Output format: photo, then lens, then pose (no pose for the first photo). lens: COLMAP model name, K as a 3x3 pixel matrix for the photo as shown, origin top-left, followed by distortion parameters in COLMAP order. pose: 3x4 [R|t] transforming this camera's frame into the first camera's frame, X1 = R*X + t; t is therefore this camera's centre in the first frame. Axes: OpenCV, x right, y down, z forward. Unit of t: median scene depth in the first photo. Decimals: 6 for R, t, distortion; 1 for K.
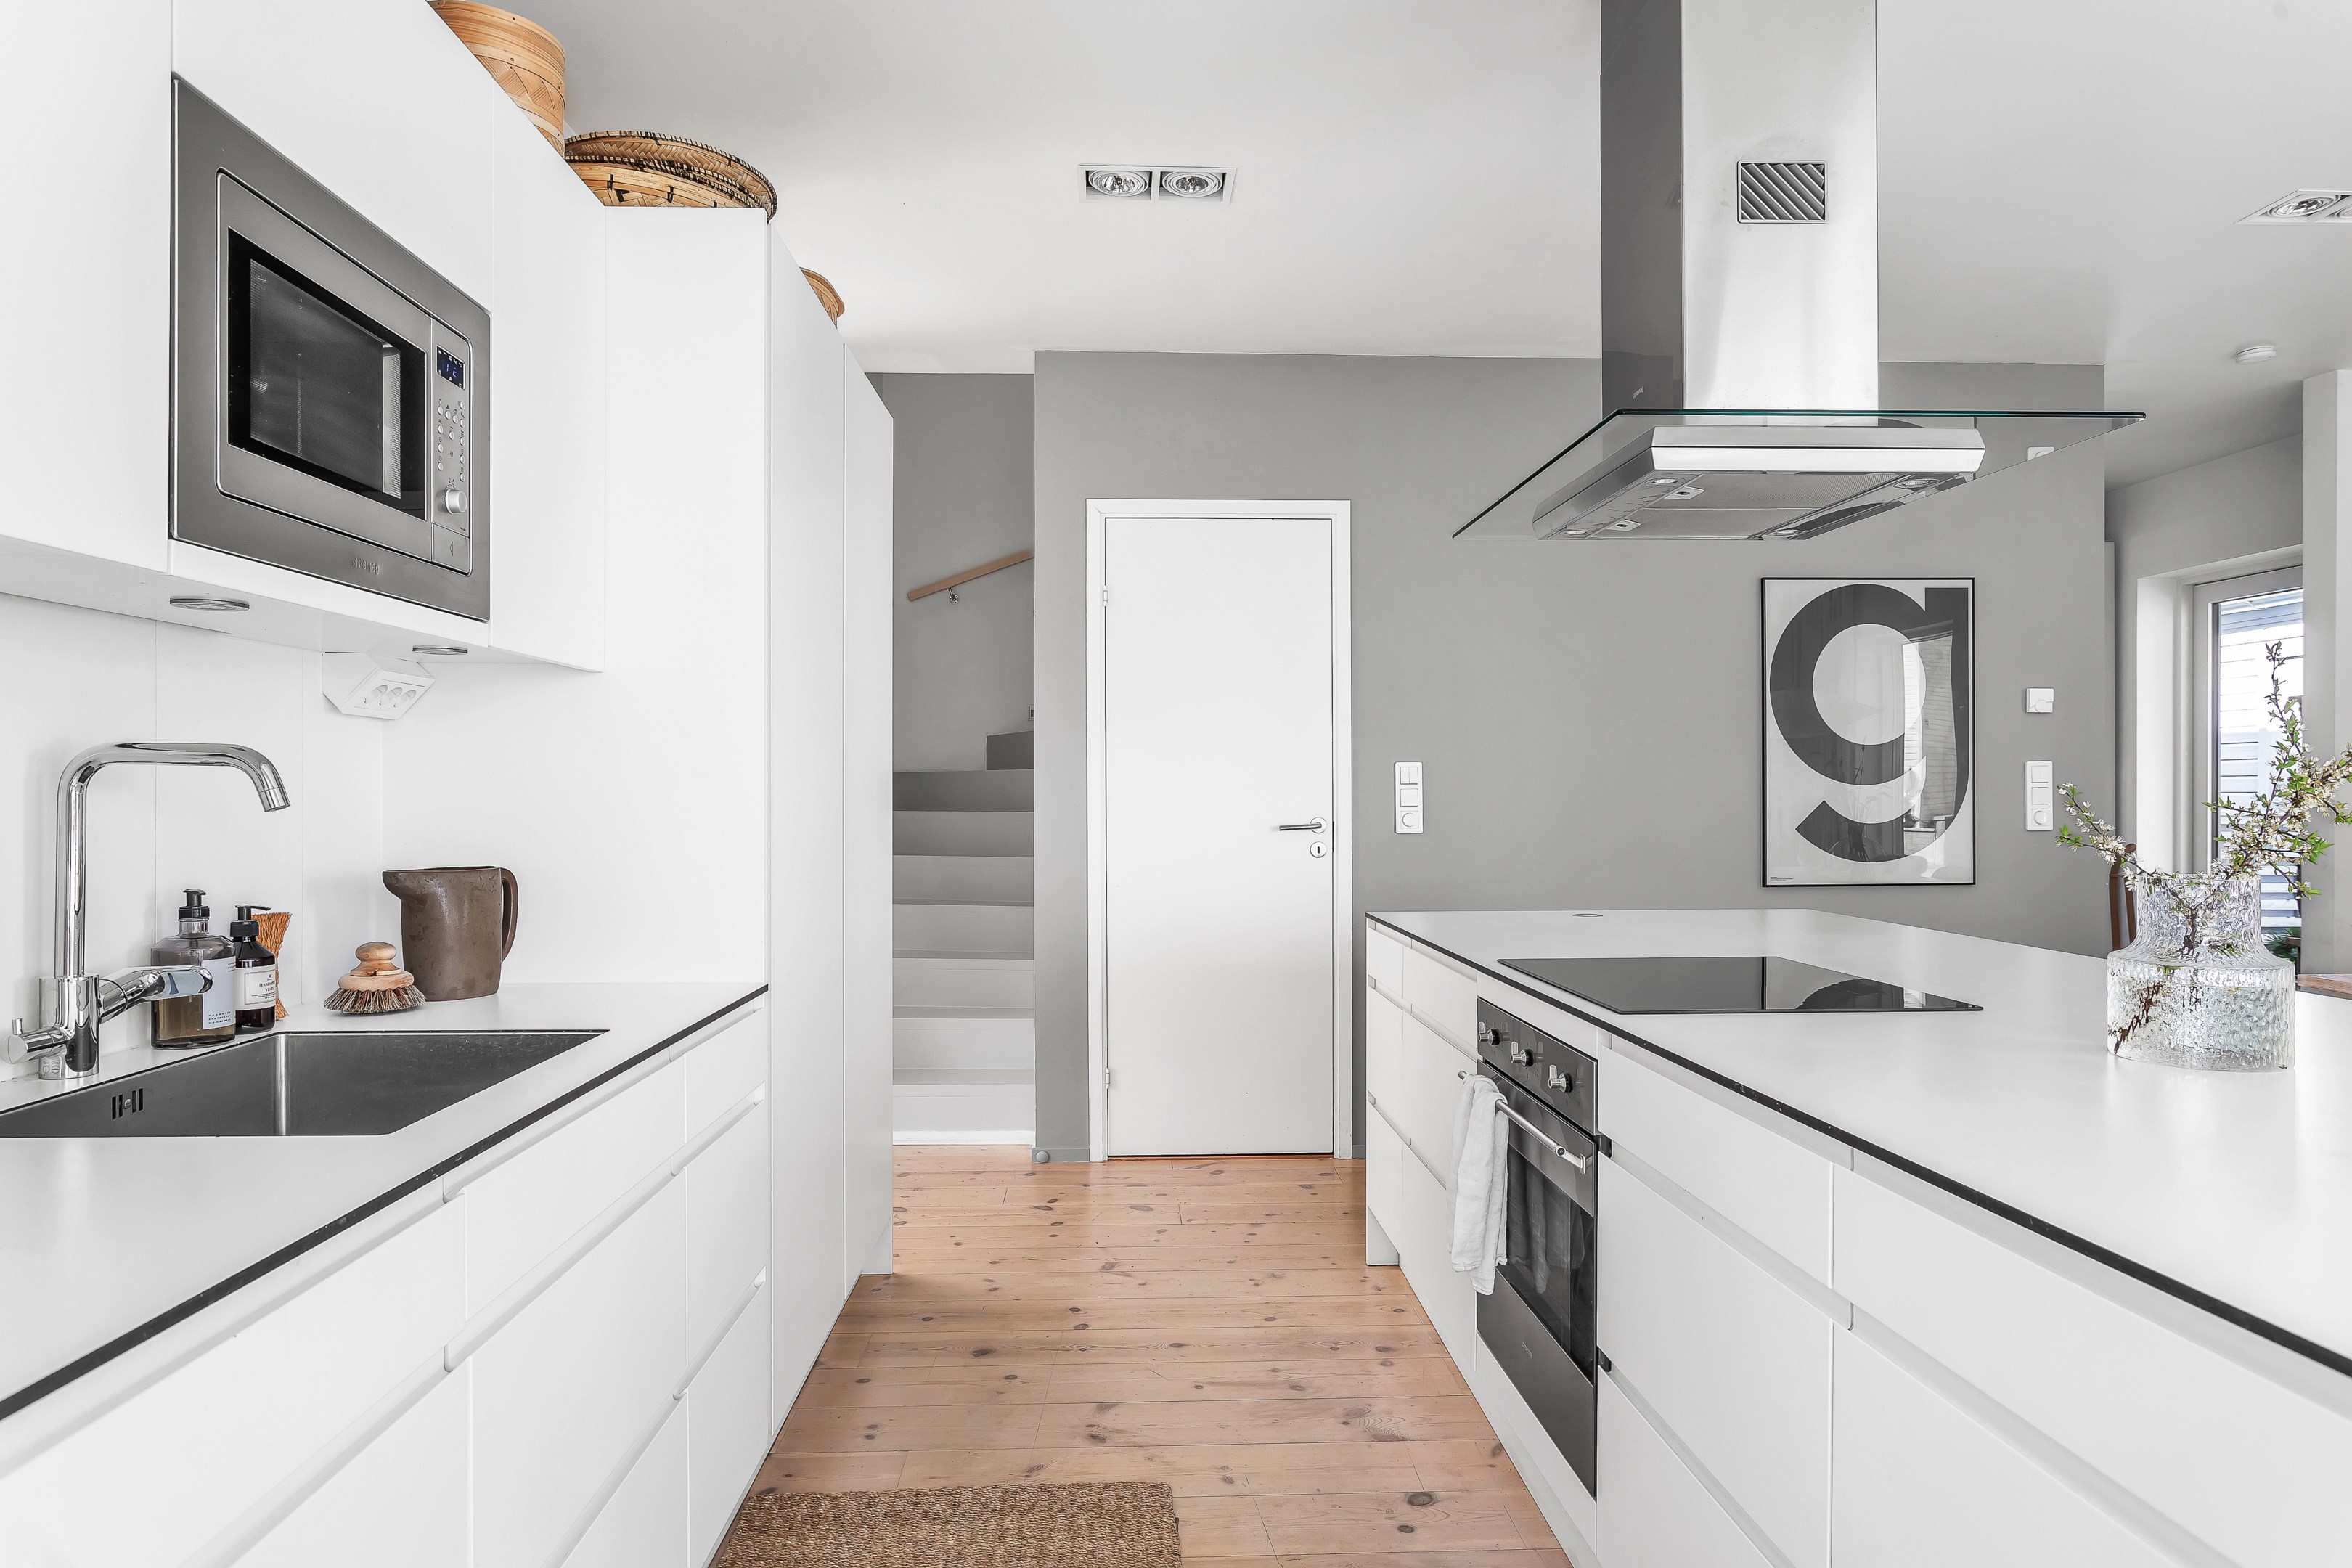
lens RADIAL K [[1410.9, 0, 1175.7], [0, 1410.9, 800.0], [0, 0, 1]] dist [-0.005554, 0.004720]
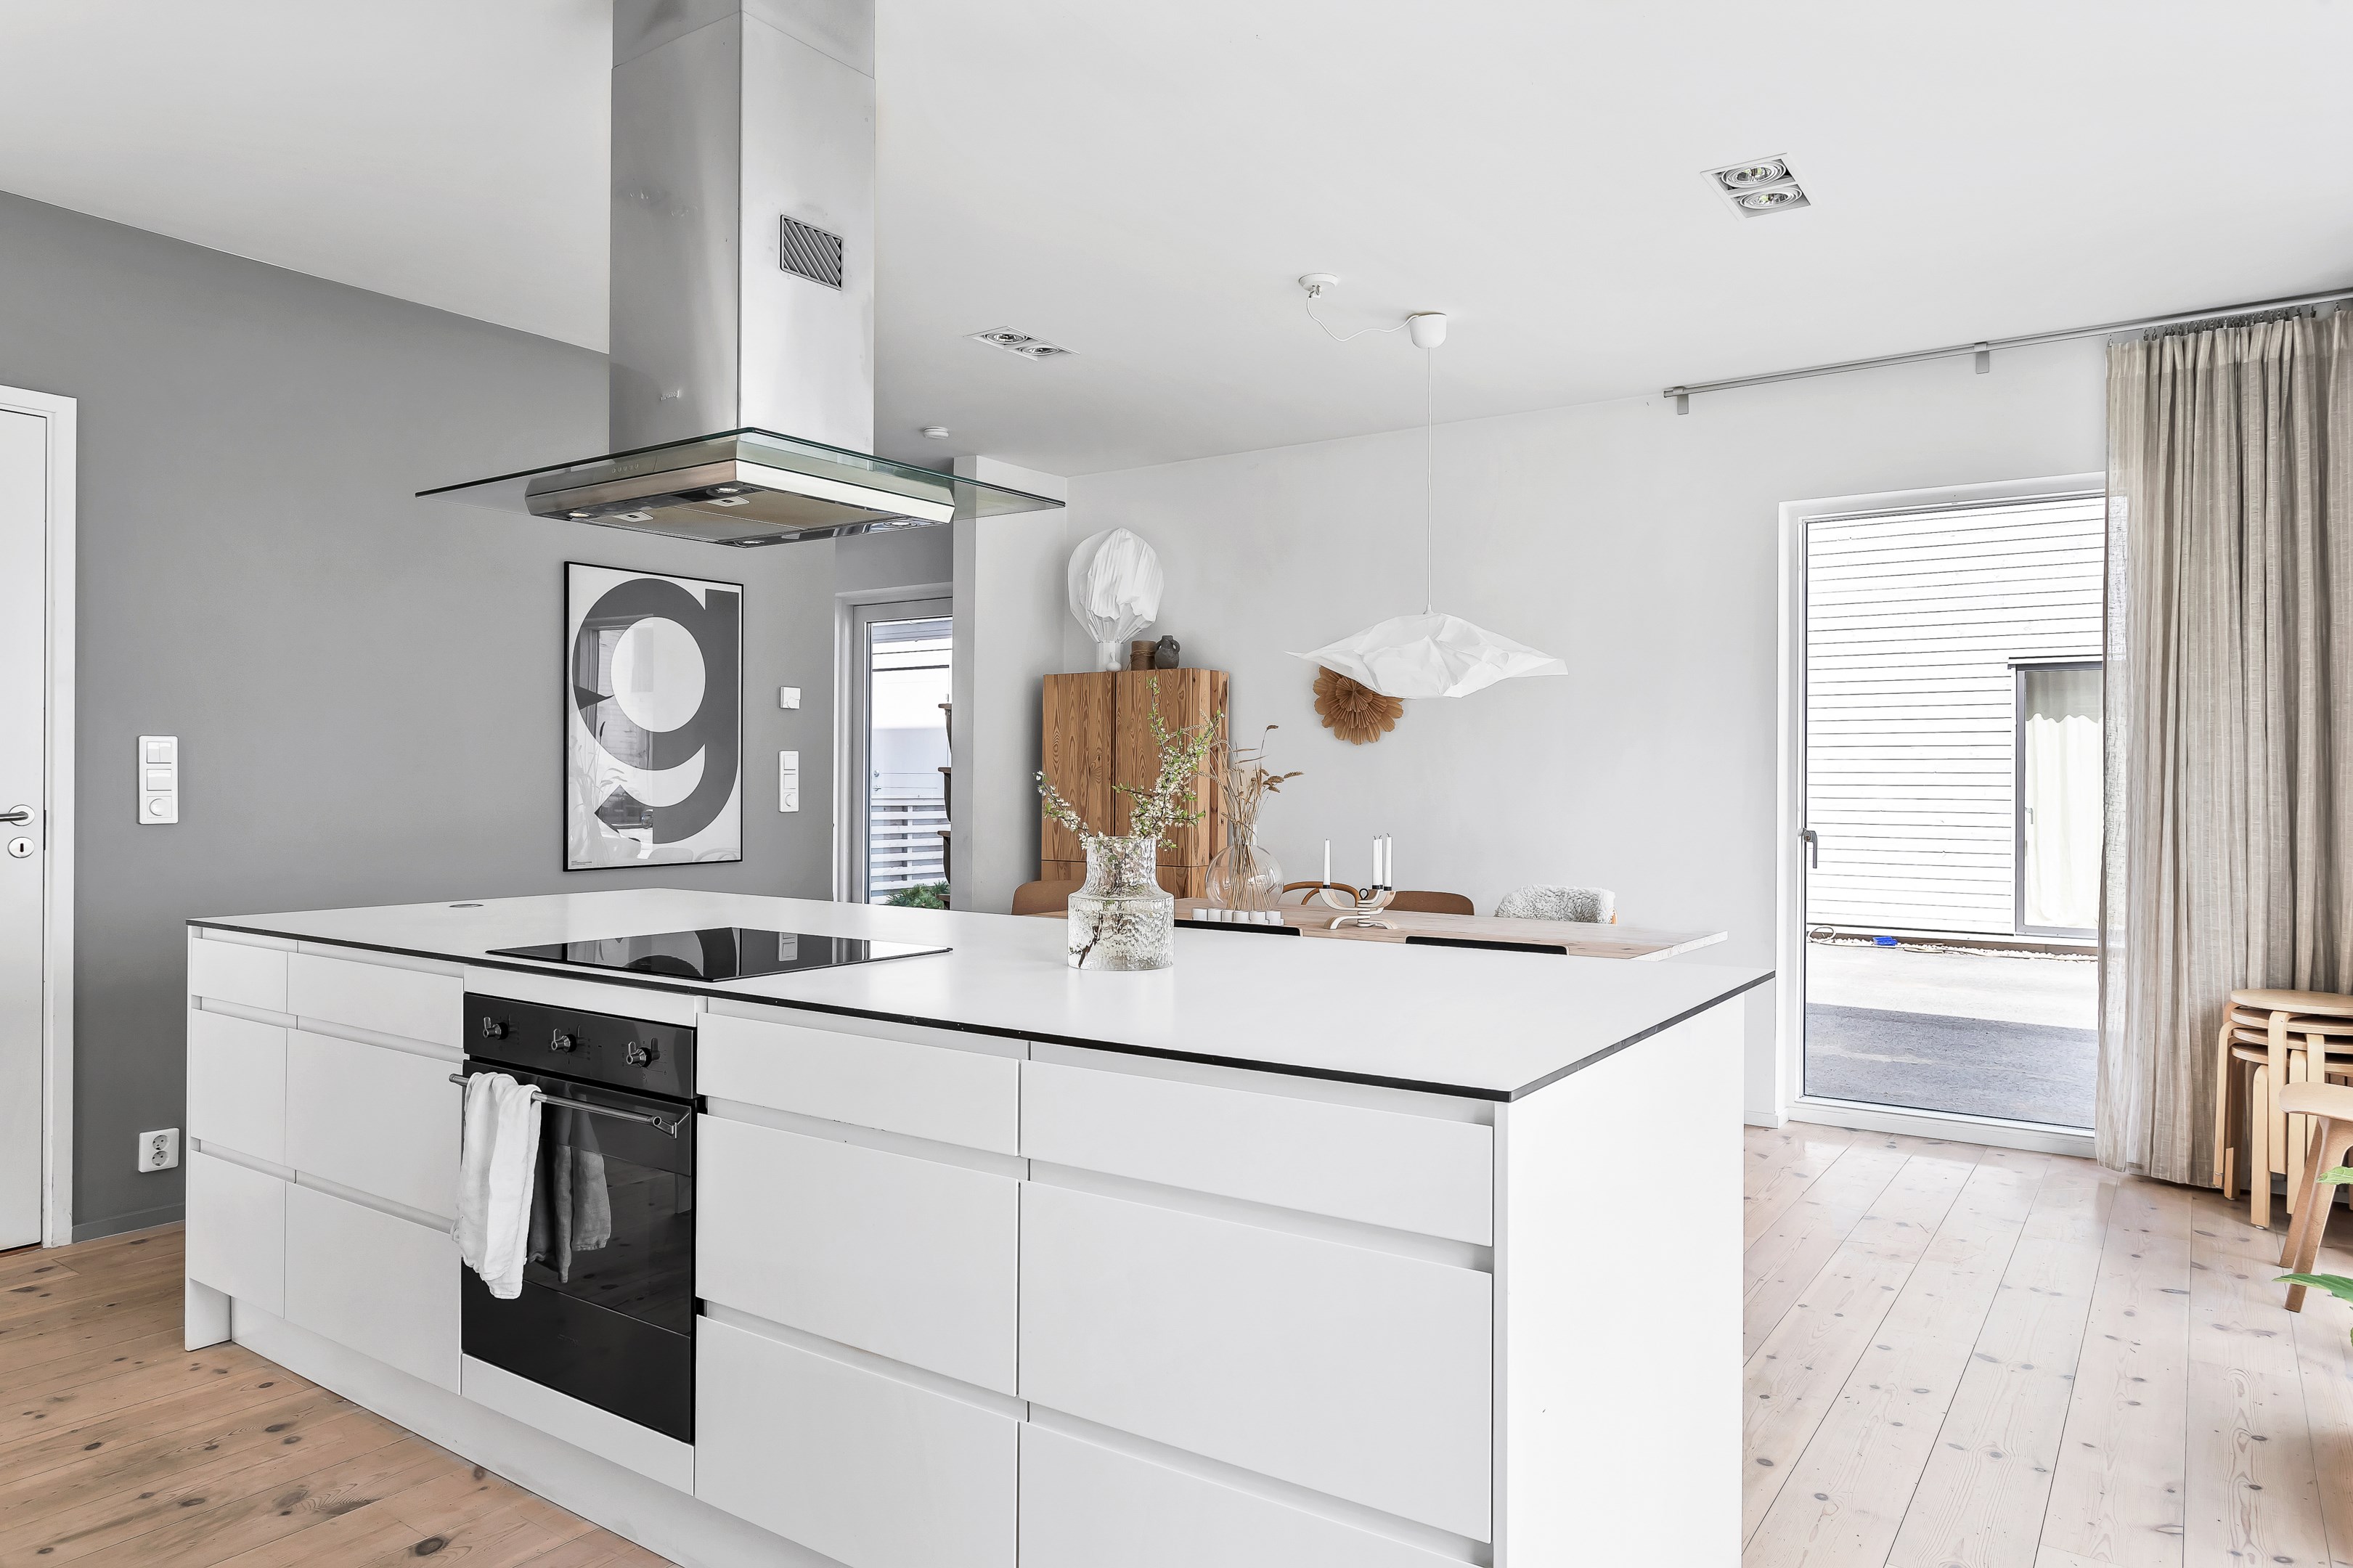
lens RADIAL K [[1509.3, 0, 1175.3], [0, 1509.3, 776.8], [0, 0, 1]] dist [-0.001465, 0.005819]
pose [[0.603681, 0.006821, 0.797197, -0.248743], [-0.002294, 0.999974, -0.006819, 0.001680], [-0.797222, 0.002287, 0.603681, 0.016259]]
